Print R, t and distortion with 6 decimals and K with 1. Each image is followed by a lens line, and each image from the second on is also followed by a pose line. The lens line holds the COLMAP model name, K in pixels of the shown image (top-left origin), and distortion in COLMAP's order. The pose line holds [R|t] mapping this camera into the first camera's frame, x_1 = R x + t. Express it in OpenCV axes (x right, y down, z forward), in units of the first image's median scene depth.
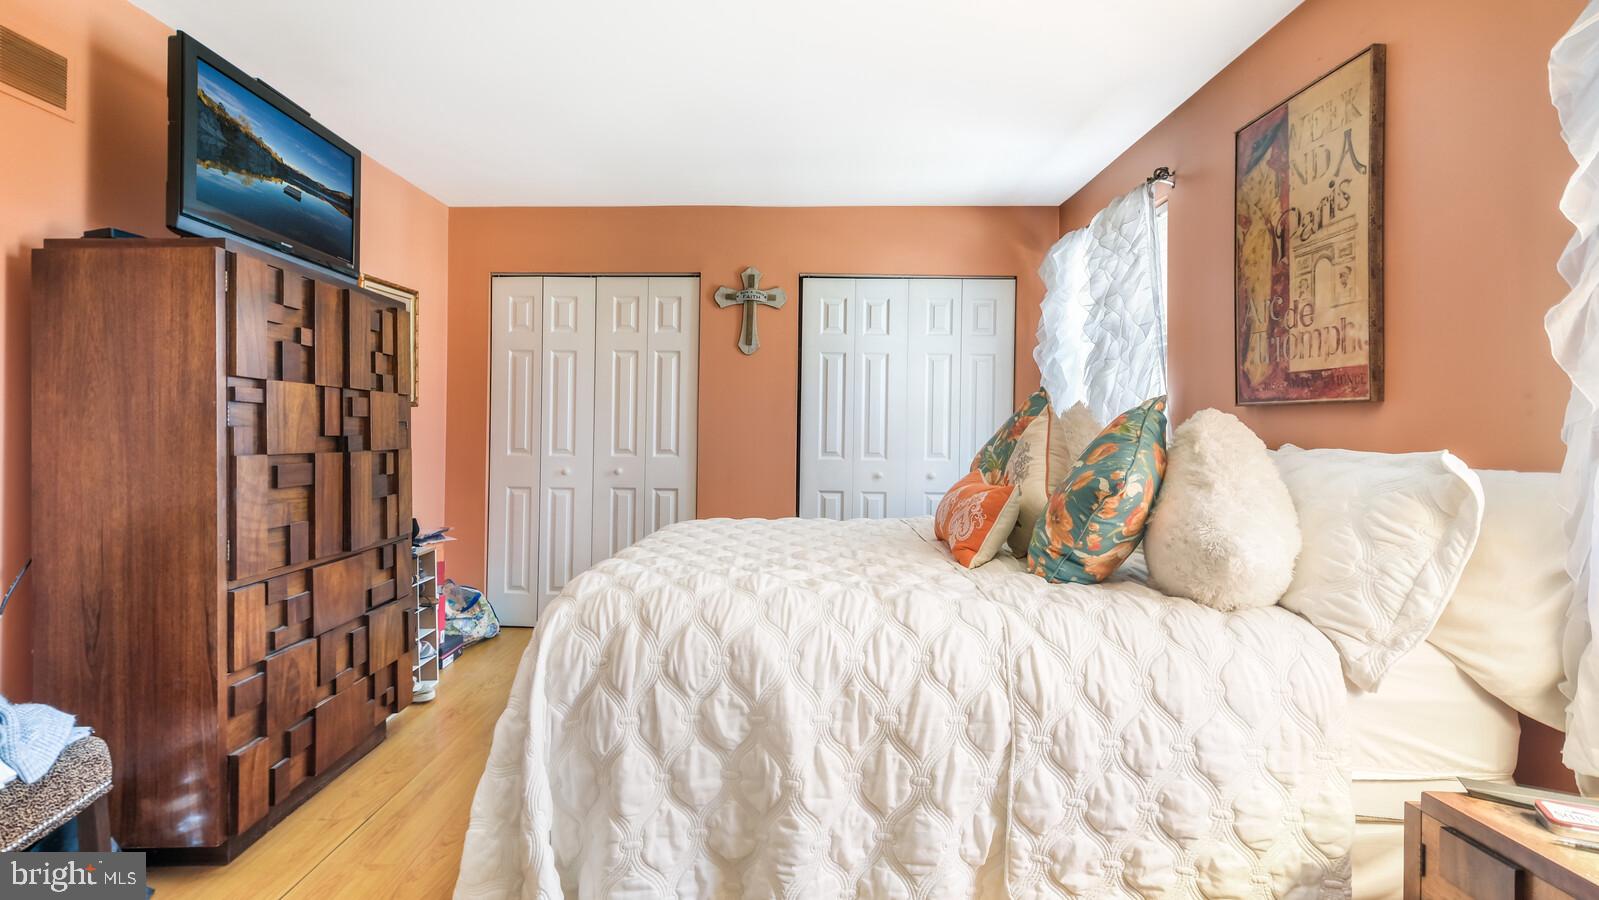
lens RADIAL K [[701.6, 0, 794.1], [0, 701.6, 442.5], [0, 0, 1]] dist [0.007456, -0.001851]
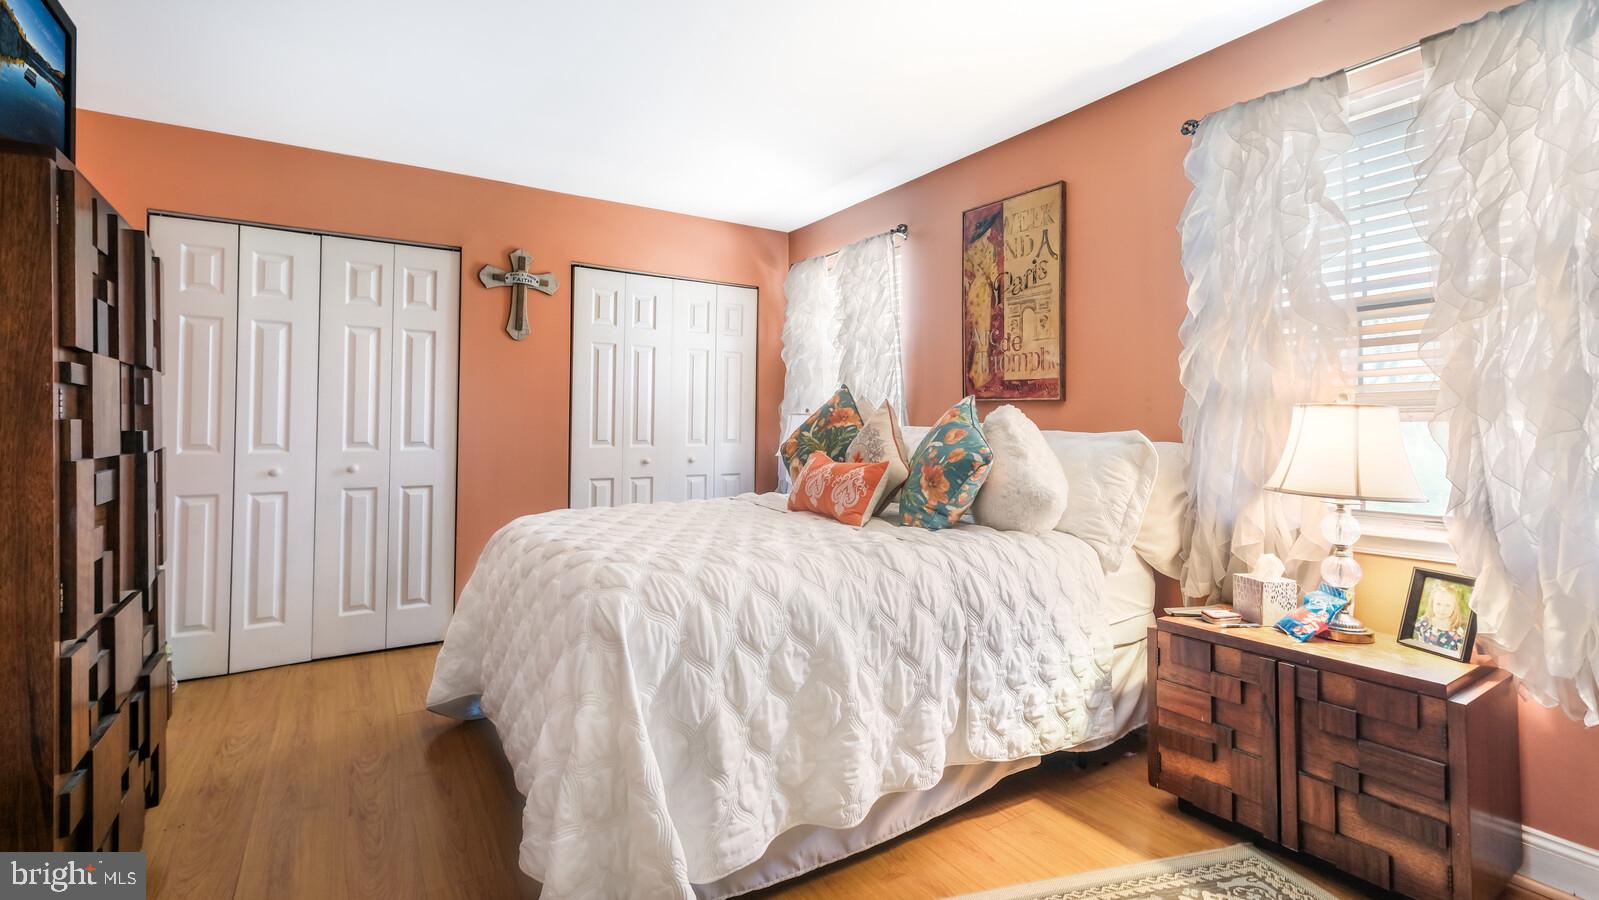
lens RADIAL K [[701.6, 0, 775.8], [0, 701.6, 424.0], [0, 0, 1]] dist [0.007456, -0.001851]
pose [[0.830096, -0.008793, 0.557551, -0.626784], [0.012412, 0.999919, -0.002710, -0.008887], [-0.557482, 0.009170, 0.830138, 0.027864]]
